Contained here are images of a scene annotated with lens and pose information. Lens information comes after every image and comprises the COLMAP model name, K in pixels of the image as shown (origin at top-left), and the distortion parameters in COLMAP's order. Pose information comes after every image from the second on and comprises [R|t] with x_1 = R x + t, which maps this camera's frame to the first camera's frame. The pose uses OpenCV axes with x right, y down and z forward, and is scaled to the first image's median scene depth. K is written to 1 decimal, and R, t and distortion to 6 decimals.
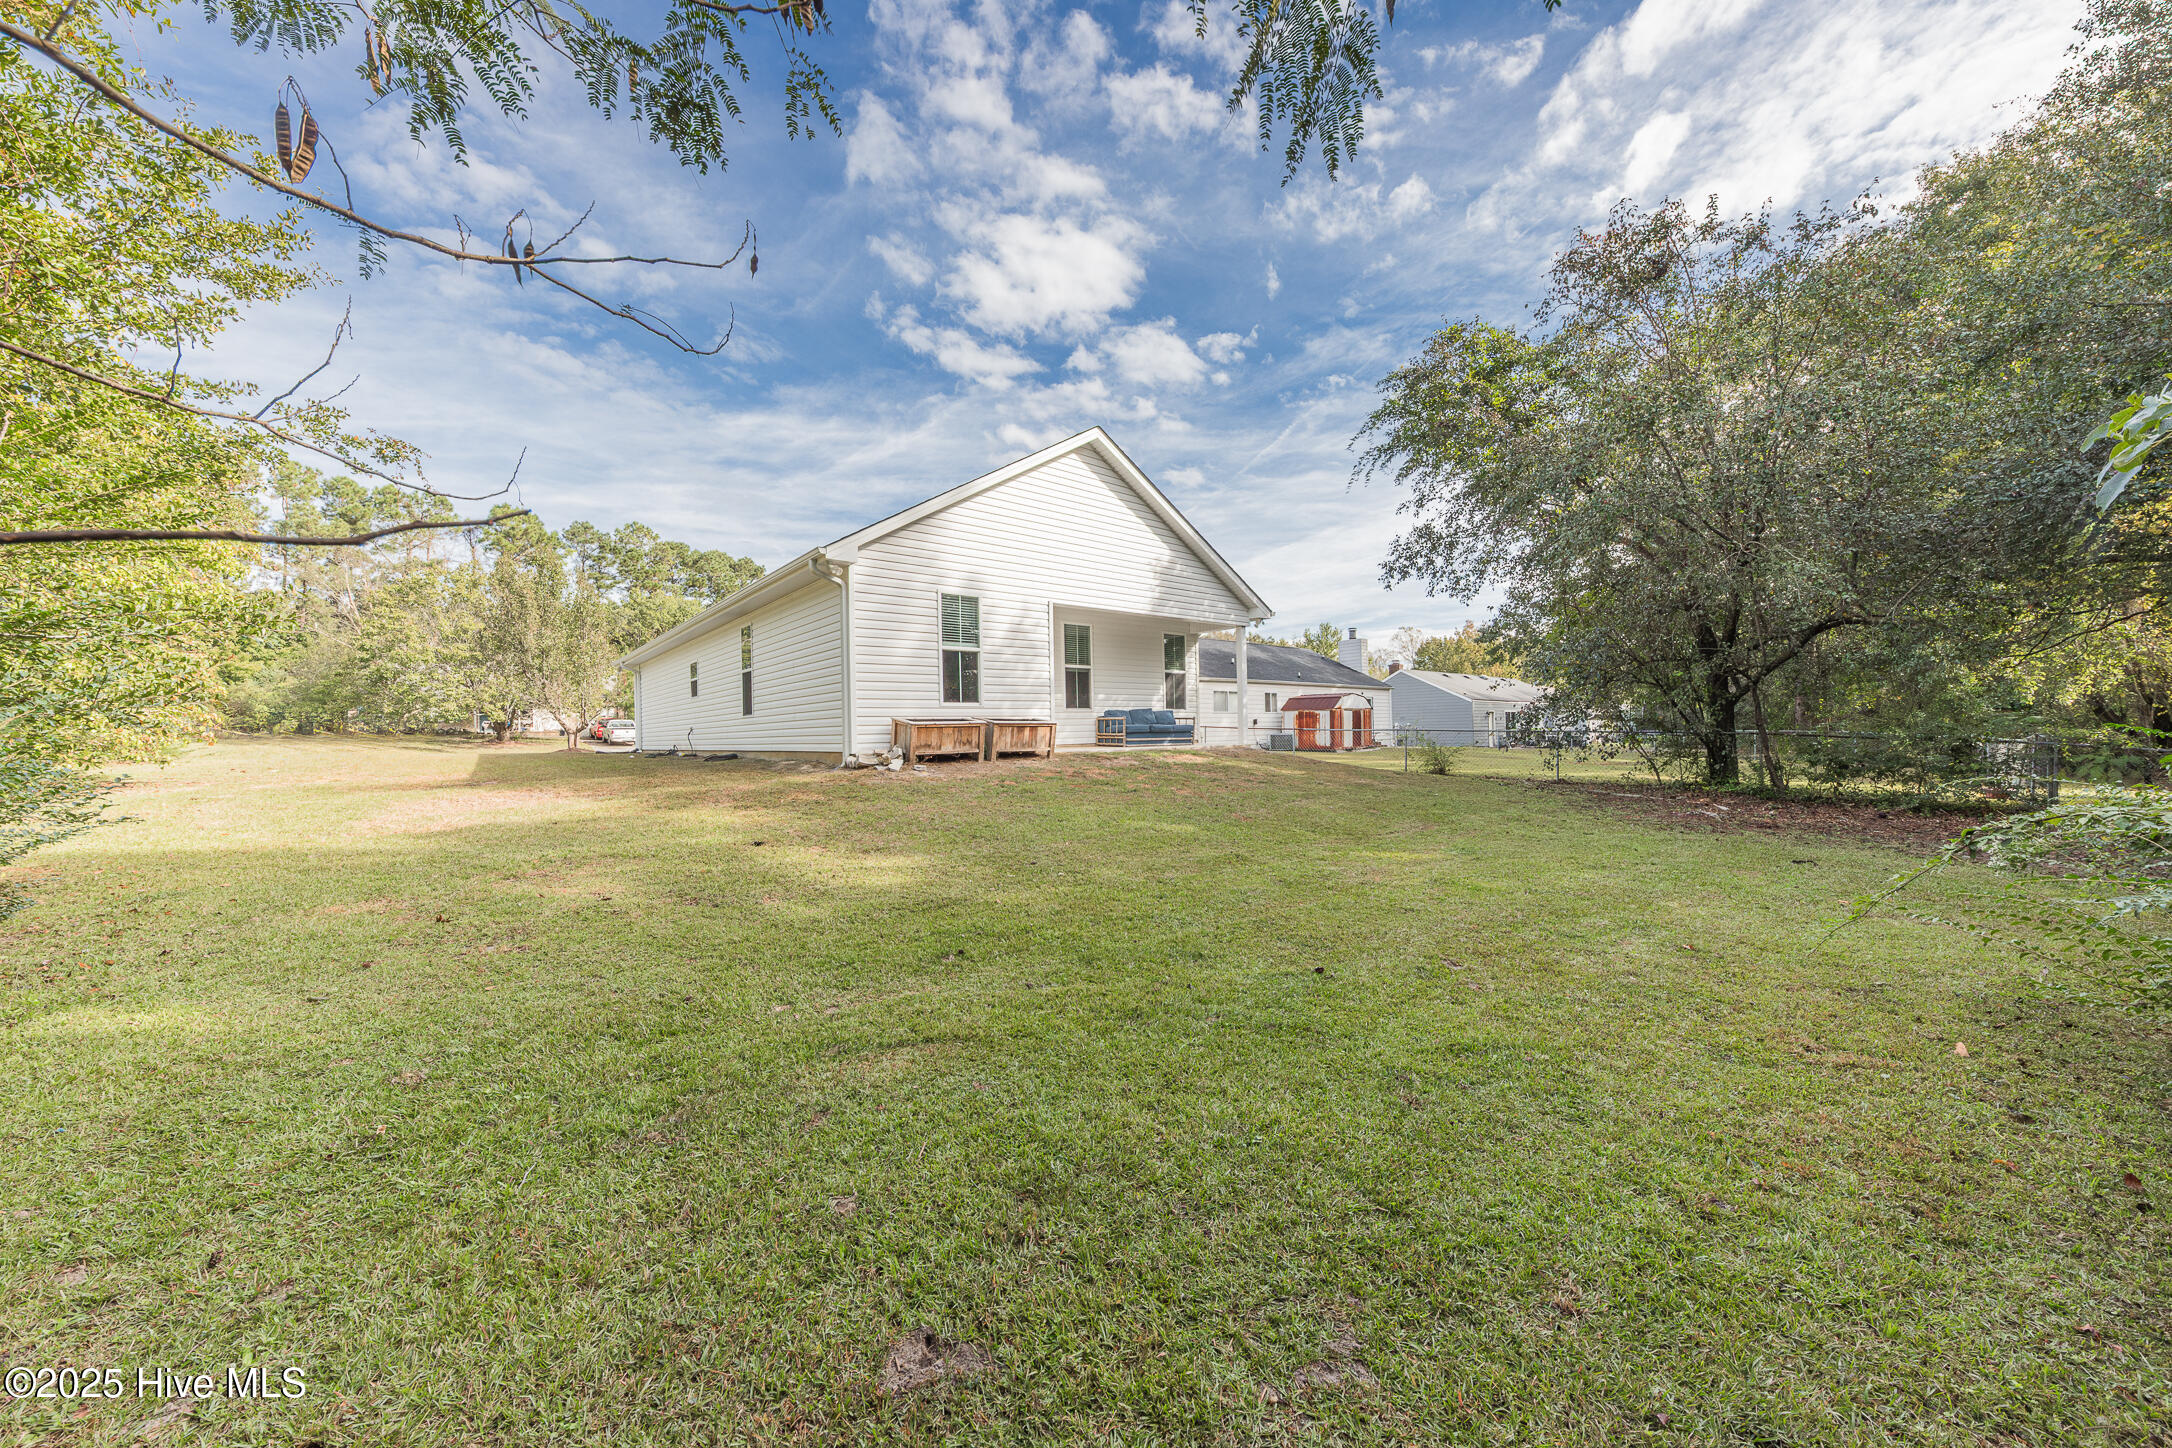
lens RADIAL K [[742.8, 0, 1086.0], [0, 742.8, 724.0], [0, 0, 1]] dist [-0.000585, -0.000008]
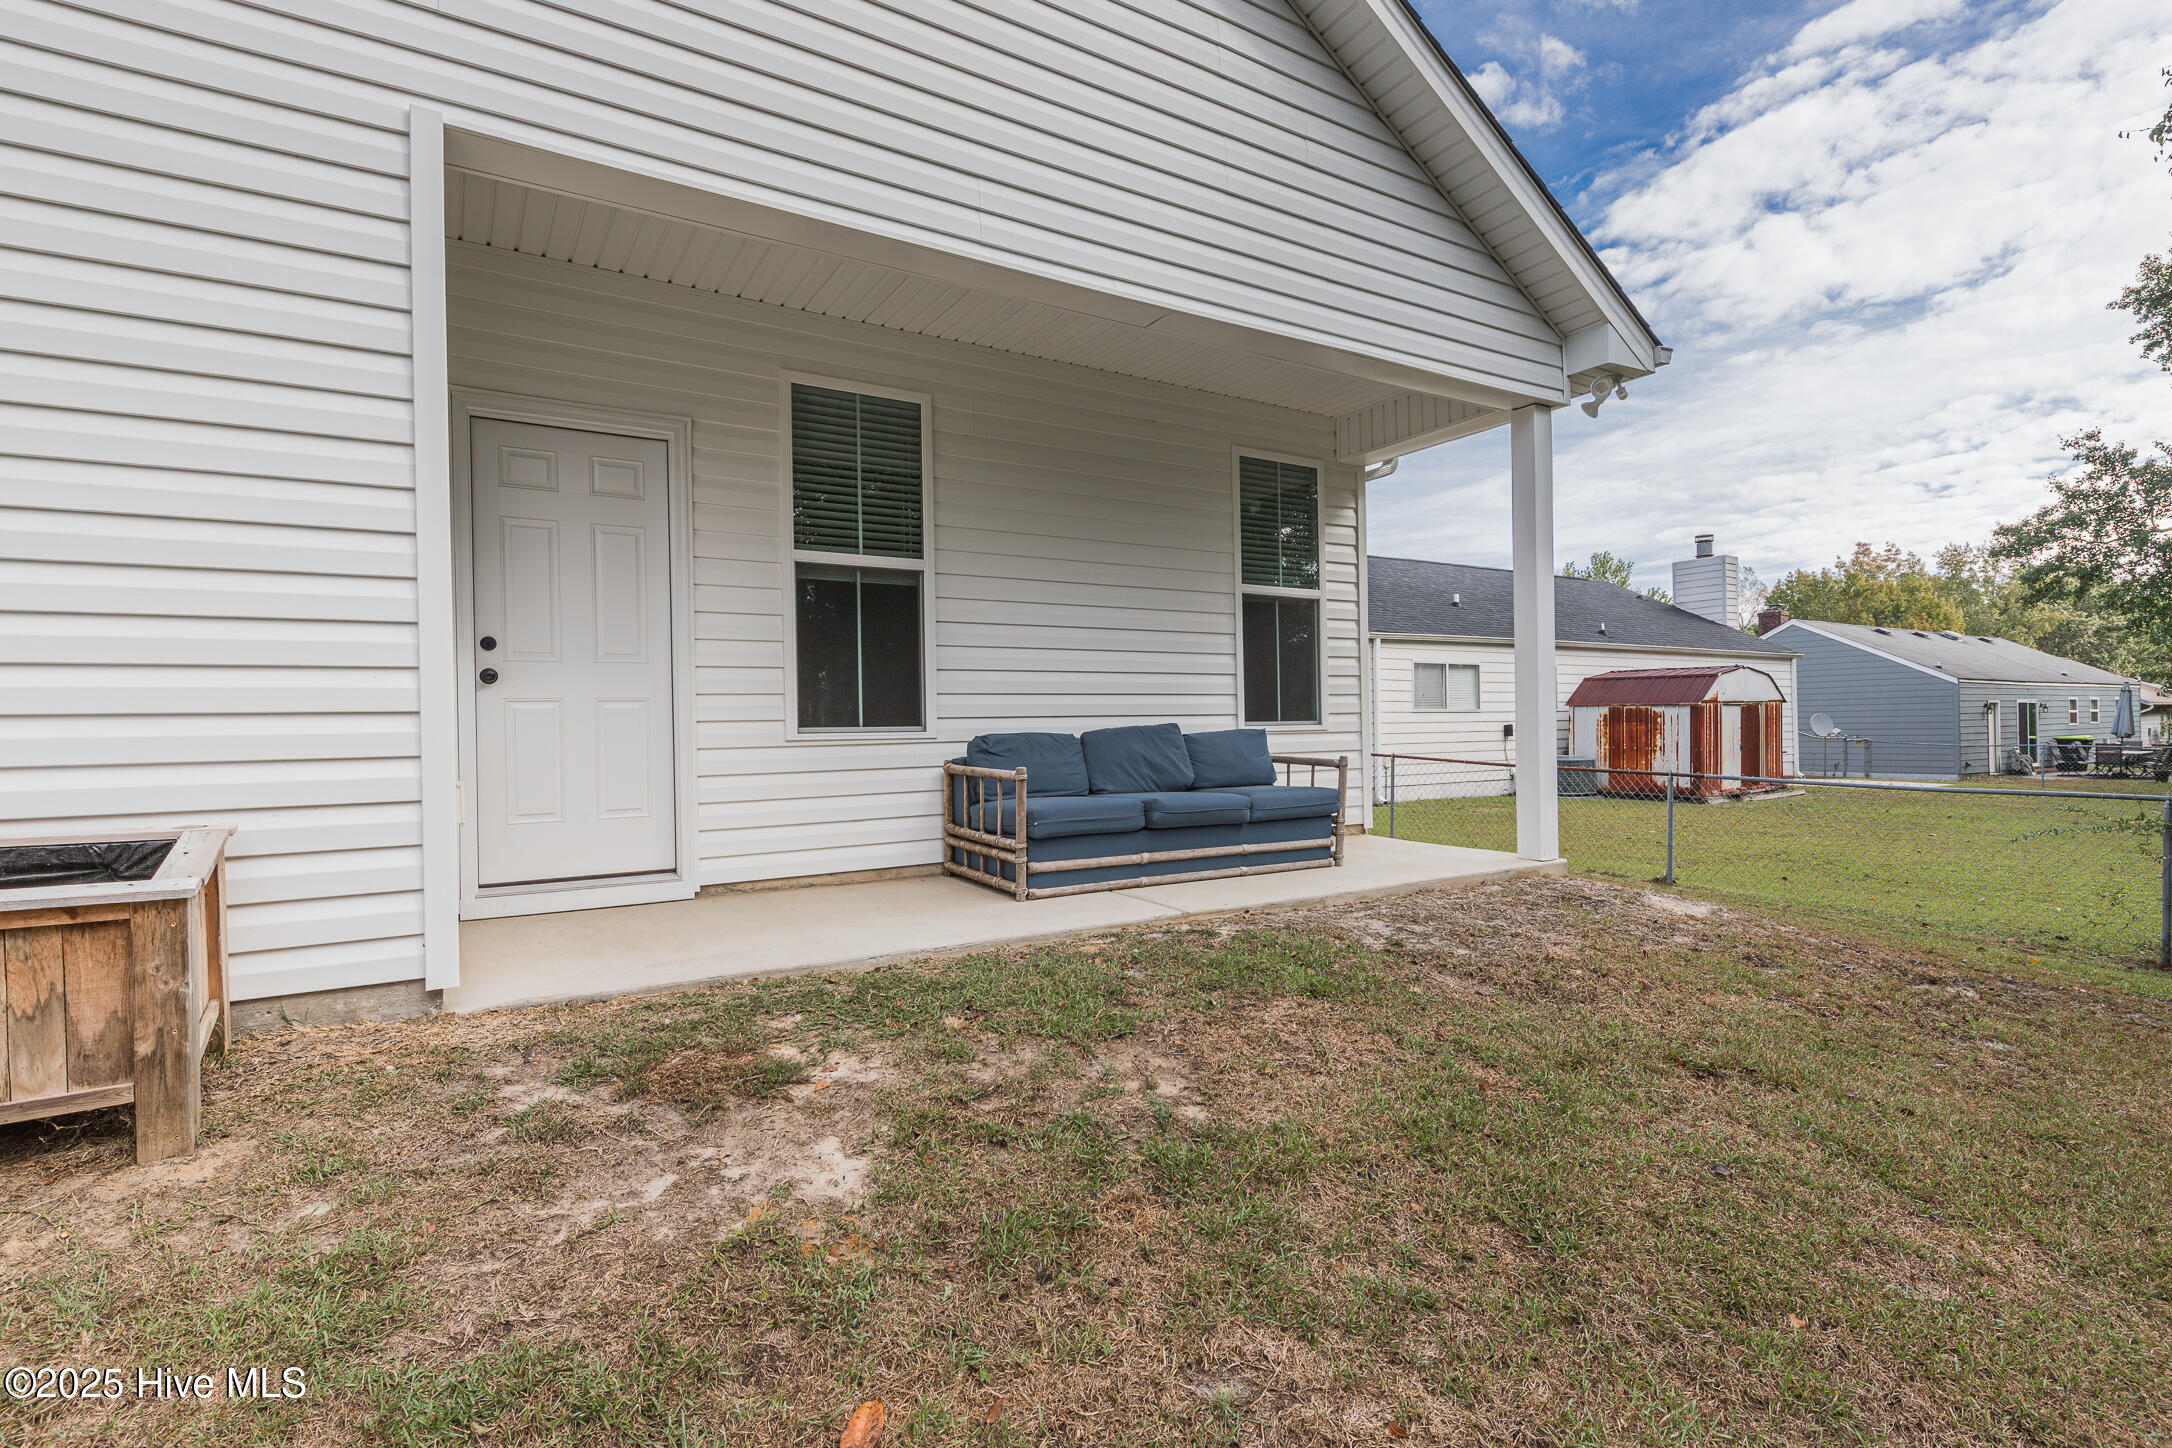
lens RADIAL K [[1028.5, 0, 1074.4], [0, 1028.5, 722.3], [0, 0, 1]] dist [-0.000349, -0.000033]
pose [[0.989525, 0.004444, -0.144292, 0.108961], [-0.003050, 0.999947, 0.009882, -0.026147], [0.144328, -0.009339, 0.989486, 0.659097]]
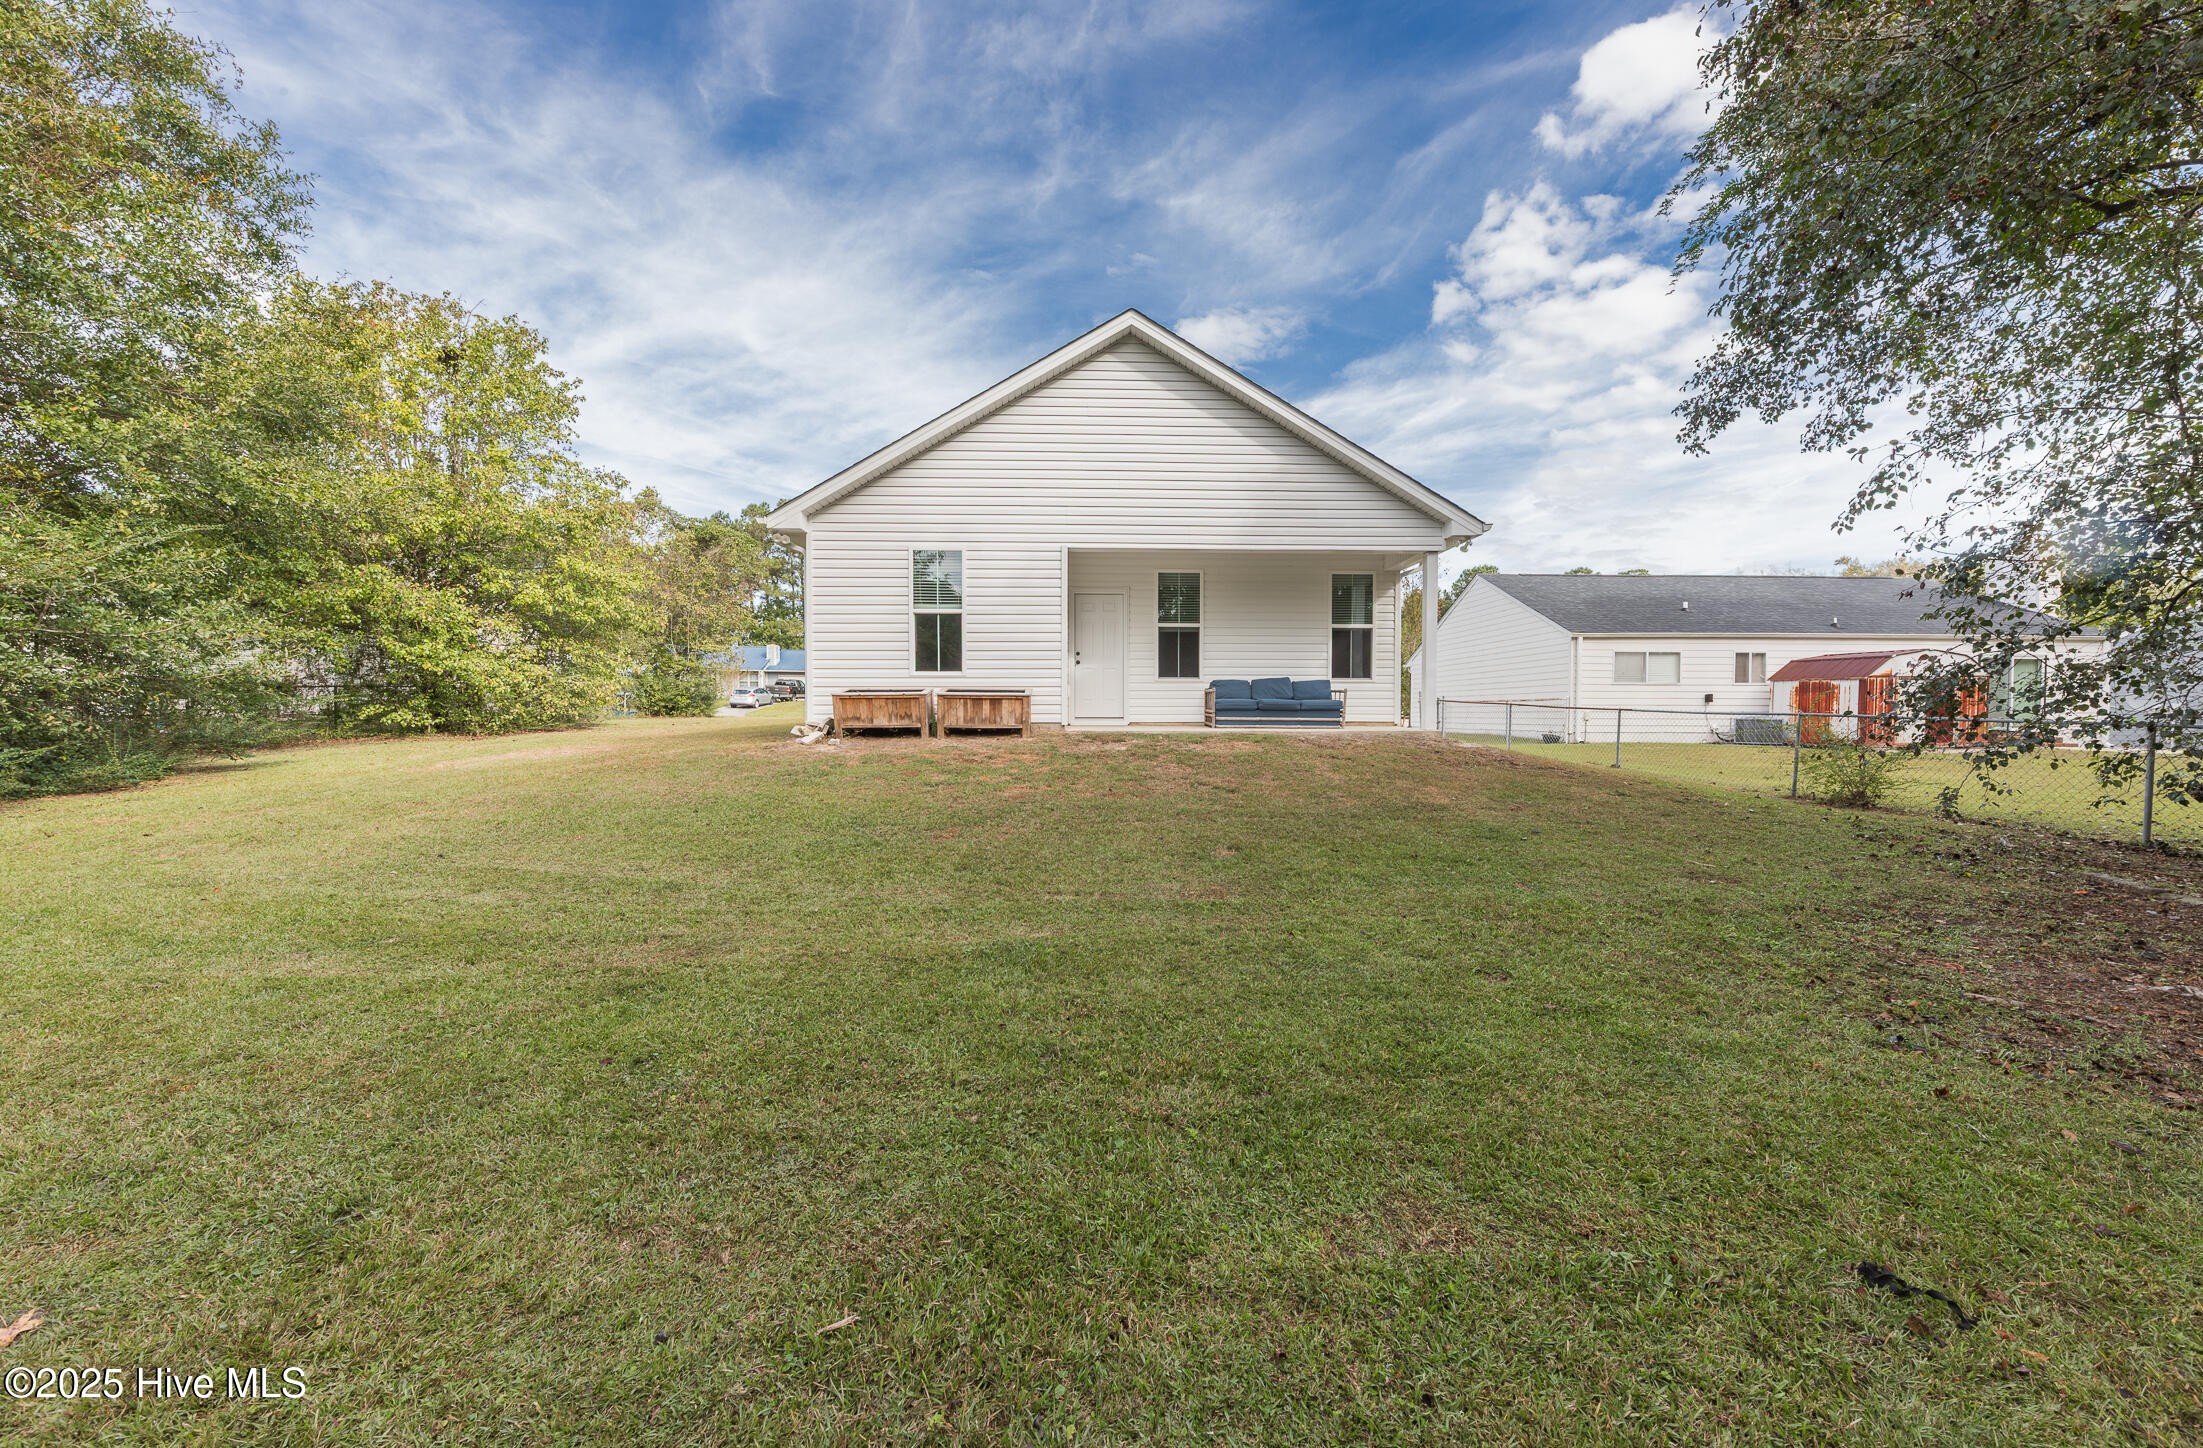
lens RADIAL K [[741.1, 0, 1101.5], [0, 741.1, 724.0], [0, 0, 1]] dist [0.000068, -0.000020]
pose [[0.785702, 0.035807, -0.617568, 0.412775], [-0.011252, 0.998985, 0.043608, -0.004823], [0.618503, -0.027314, 0.785307, 0.316055]]
